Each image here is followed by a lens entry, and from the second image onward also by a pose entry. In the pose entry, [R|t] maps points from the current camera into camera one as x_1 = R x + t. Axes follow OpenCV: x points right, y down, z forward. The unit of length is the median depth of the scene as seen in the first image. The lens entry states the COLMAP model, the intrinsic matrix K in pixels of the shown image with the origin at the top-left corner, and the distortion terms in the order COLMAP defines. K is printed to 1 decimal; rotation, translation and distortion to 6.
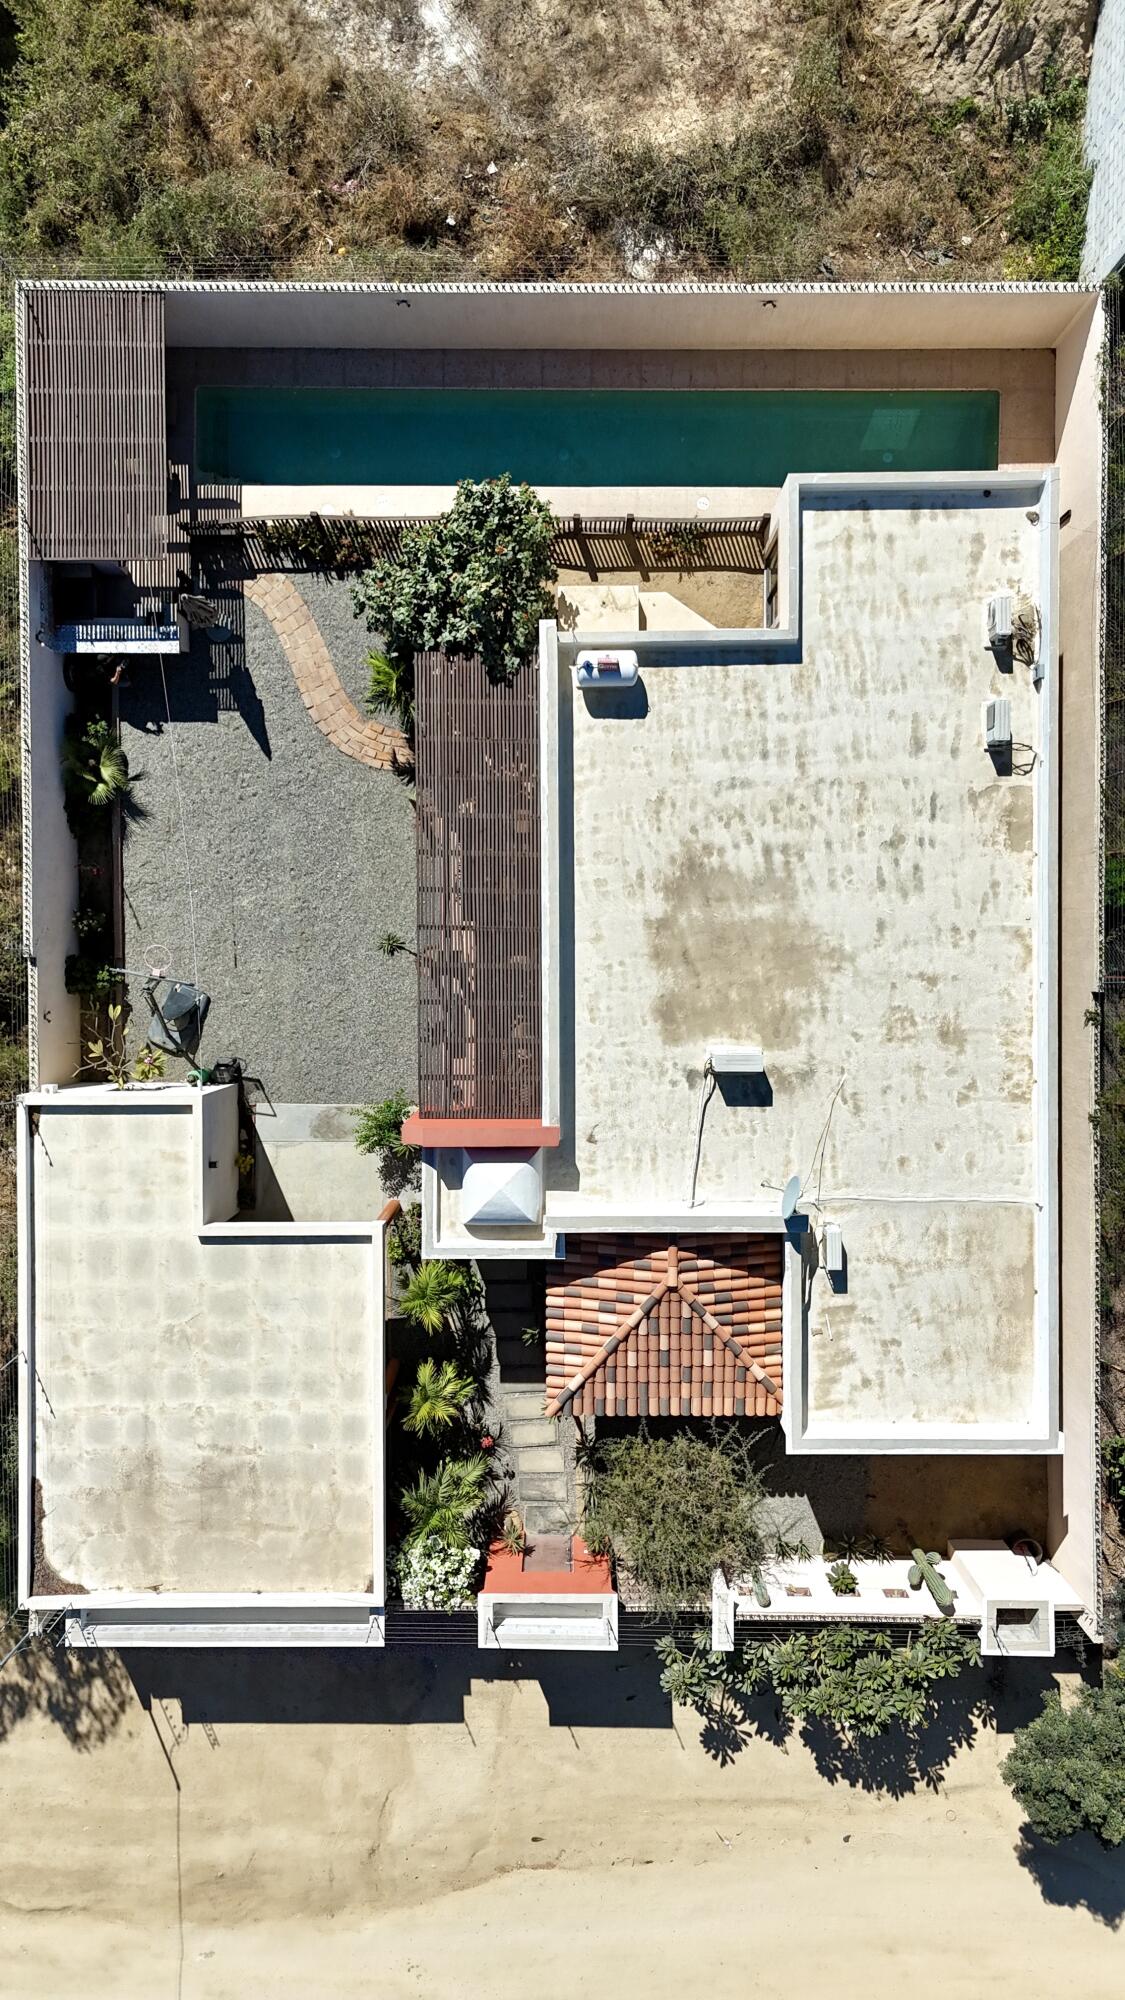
lens RADIAL K [[1473.9, 0, 565.4], [0, 1473.9, 997.5], [0, 0, 1]] dist [-0.009405, -0.000692]
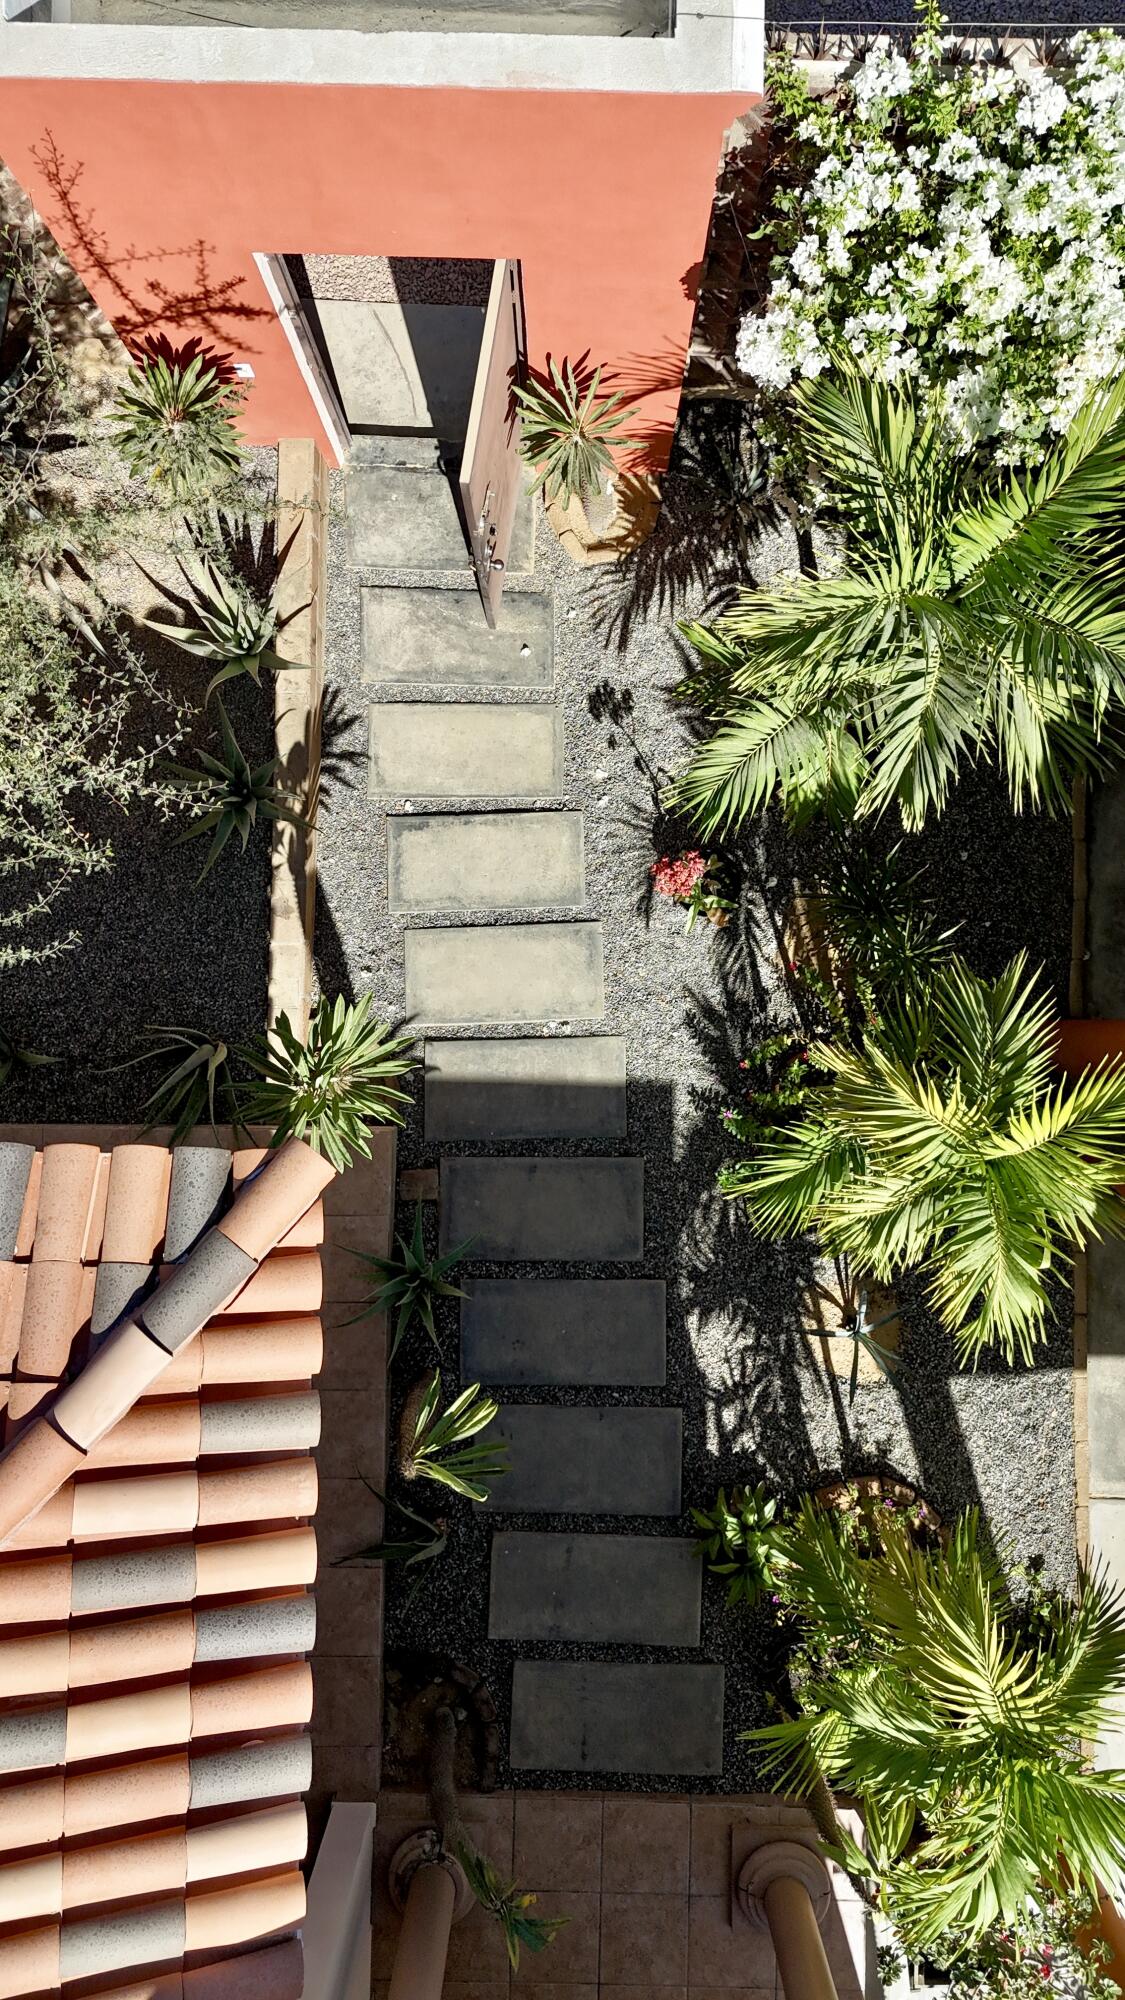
lens RADIAL K [[1473.9, 0, 560.7], [0, 1473.9, 1003.6], [0, 0, 1]] dist [-0.009405, -0.000692]
pose [[-0.998960, -0.026975, 0.036769, -0.045115], [0.027151, -0.999622, 0.004296, 0.297213], [0.036639, 0.005290, 0.999315, 0.822455]]
